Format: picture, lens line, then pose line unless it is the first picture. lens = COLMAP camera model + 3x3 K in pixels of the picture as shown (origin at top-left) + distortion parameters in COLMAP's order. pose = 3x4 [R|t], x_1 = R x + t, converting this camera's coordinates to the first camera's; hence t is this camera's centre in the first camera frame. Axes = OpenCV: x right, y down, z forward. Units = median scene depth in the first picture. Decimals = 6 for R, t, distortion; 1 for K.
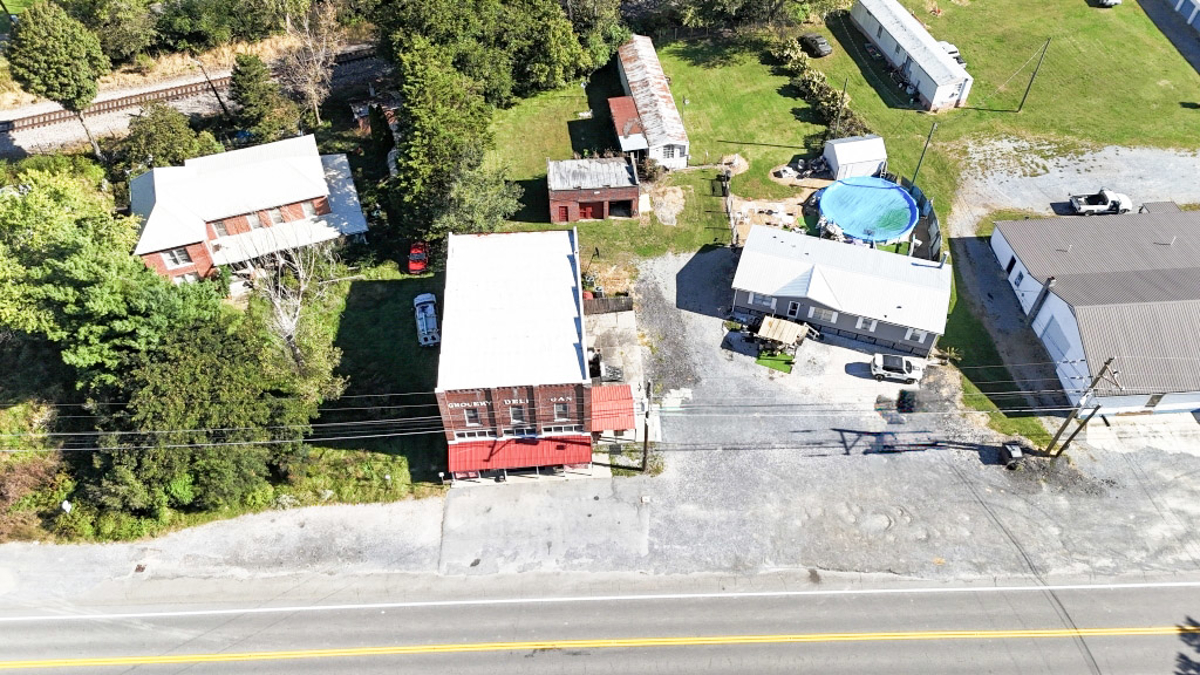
lens RADIAL K [[875.8, 0, 600.0], [0, 875.8, 337.5], [0, 0, 1]] dist [0.098286, -0.112422]
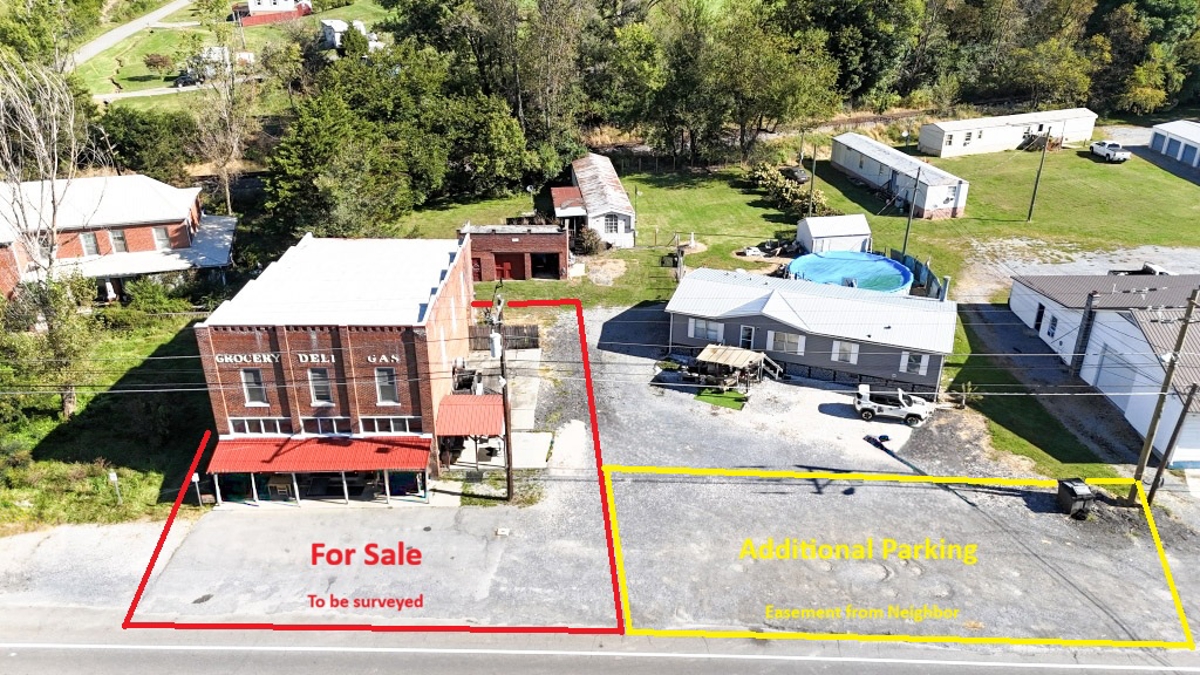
lens RADIAL K [[868.5, 0, 598.5], [0, 868.5, 346.6], [0, 0, 1]] dist [0.099591, -0.108111]
pose [[0.998151, 0.028270, -0.053805, 0.136643], [-0.047200, 0.918271, -0.393130, 0.275783], [0.038294, 0.394943, 0.917907, 0.324796]]
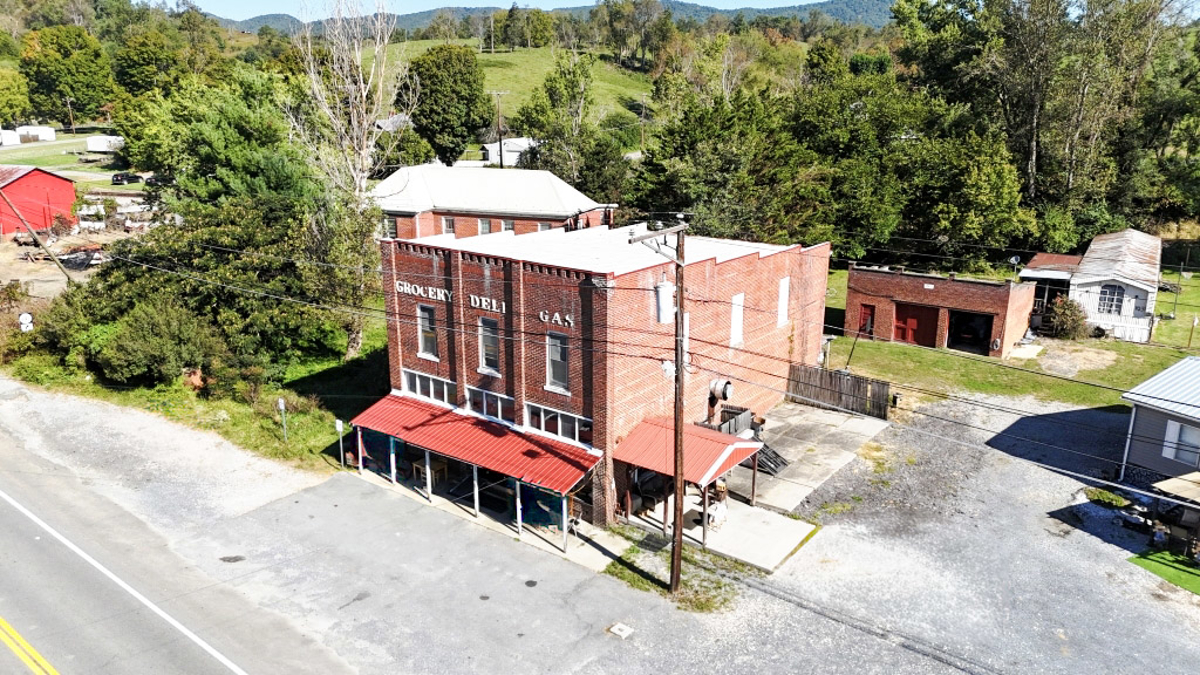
lens RADIAL K [[875.8, 0, 600.0], [0, 875.8, 337.5], [0, 0, 1]] dist [0.098286, -0.112422]
pose [[0.752911, 0.178525, -0.633446, 0.232654], [-0.500072, 0.780916, -0.374297, 0.207649], [0.427847, 0.598581, 0.677235, 0.600390]]
